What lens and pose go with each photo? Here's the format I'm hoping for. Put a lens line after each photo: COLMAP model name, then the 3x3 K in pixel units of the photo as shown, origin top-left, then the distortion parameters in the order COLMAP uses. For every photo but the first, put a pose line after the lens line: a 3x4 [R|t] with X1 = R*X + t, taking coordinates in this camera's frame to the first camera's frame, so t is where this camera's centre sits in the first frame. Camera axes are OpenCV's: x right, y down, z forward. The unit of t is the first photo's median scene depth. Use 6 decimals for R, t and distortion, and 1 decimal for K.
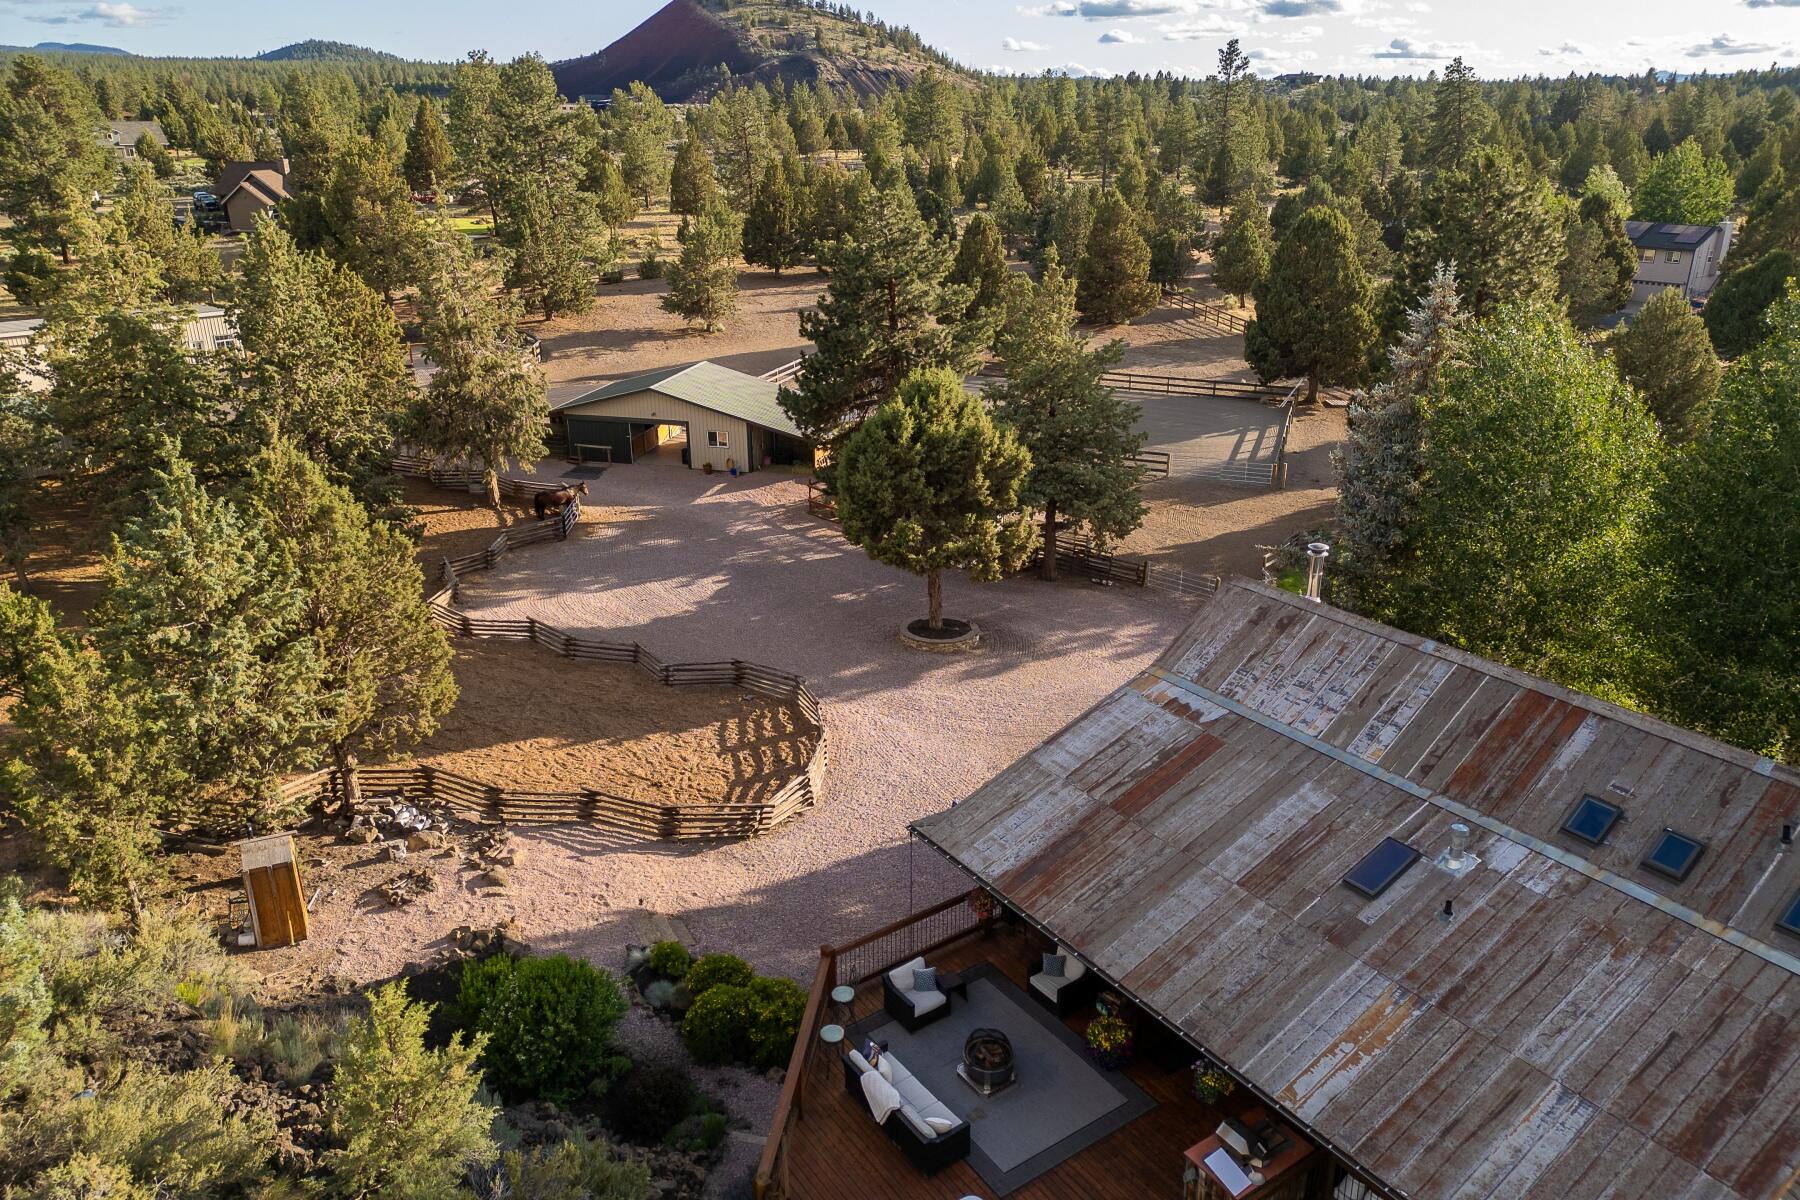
lens RADIAL K [[1206.3, 0, 900.0], [0, 1206.3, 600.0], [0, 0, 1]] dist [0.081148, -0.087368]
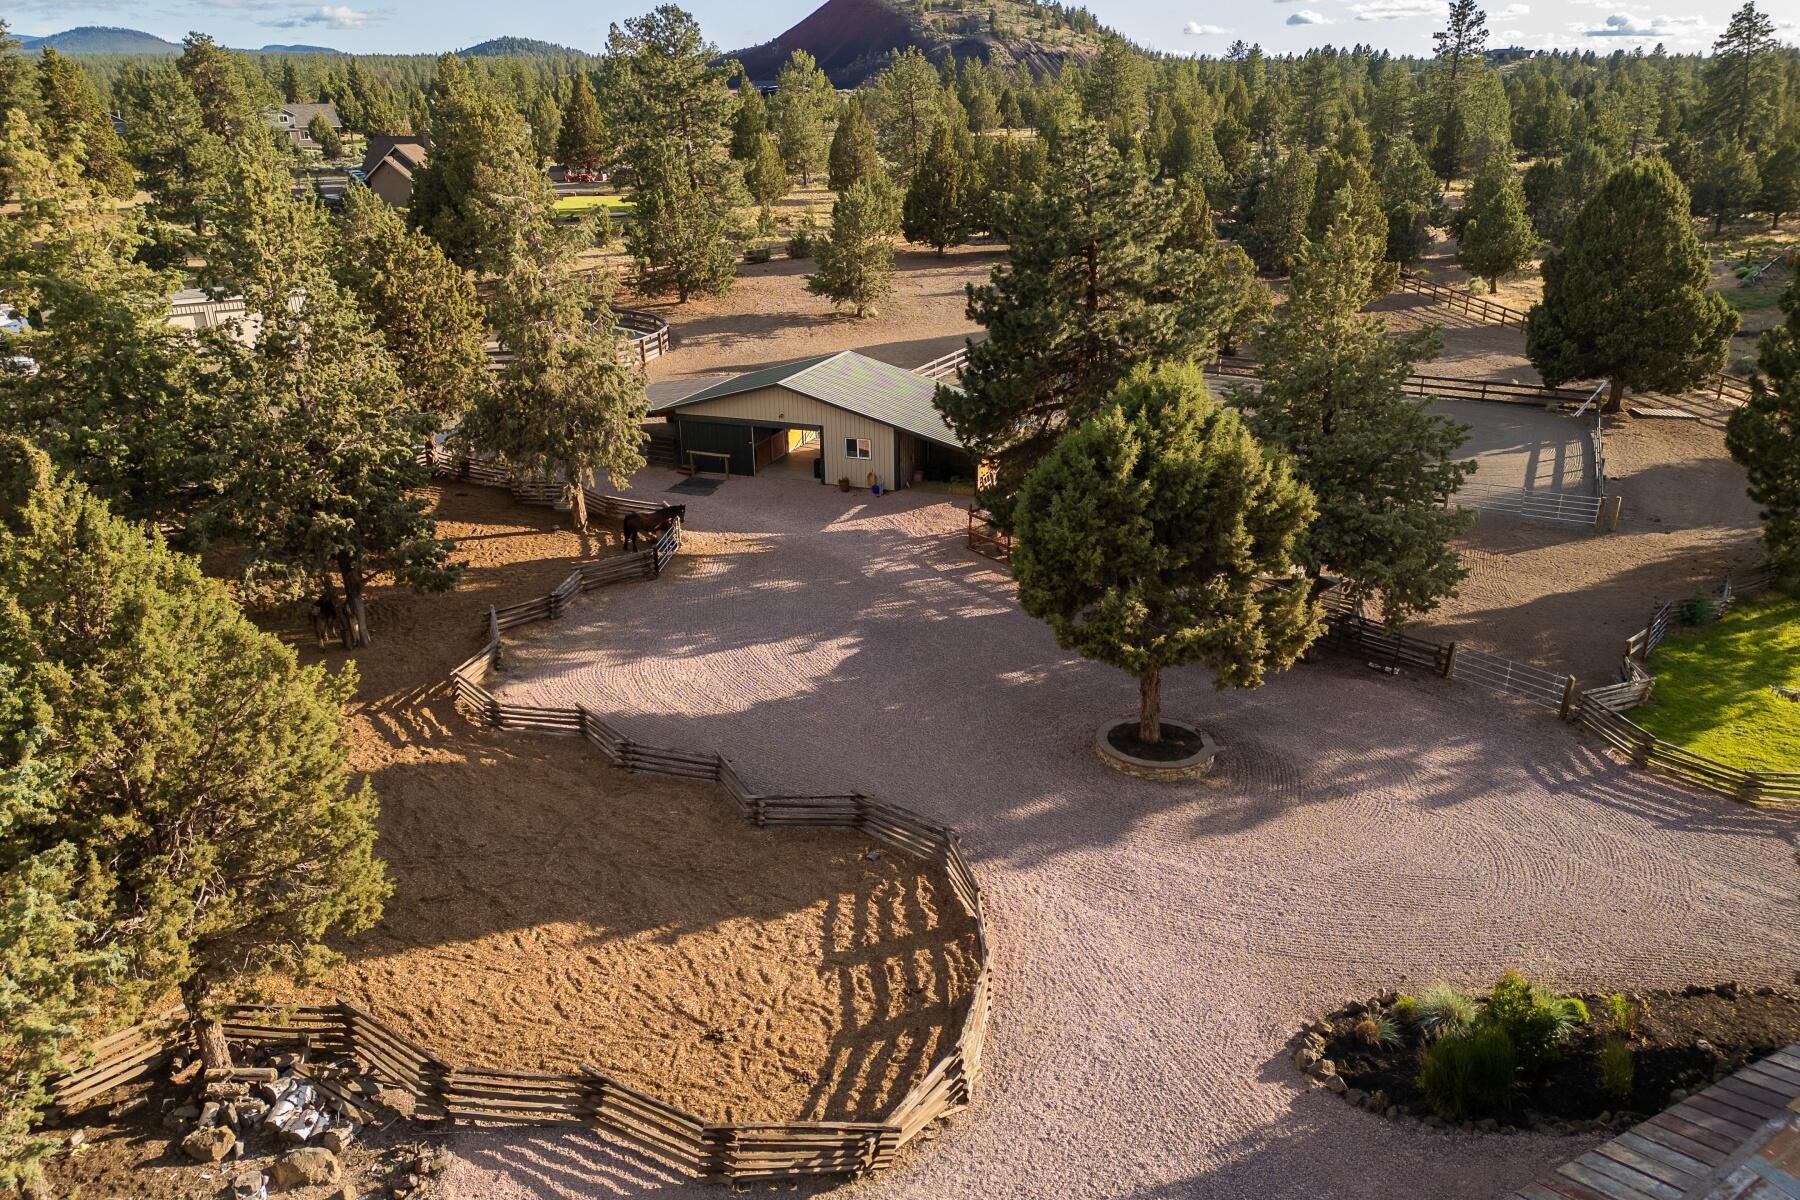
lens RADIAL K [[1206.3, 0, 900.0], [0, 1206.3, 600.0], [0, 0, 1]] dist [0.081148, -0.087368]
pose [[0.991639, 0.037507, -0.123471, -0.023716], [-0.036620, 0.999285, 0.009445, -0.047079], [0.123737, -0.004844, 0.992303, 0.239814]]
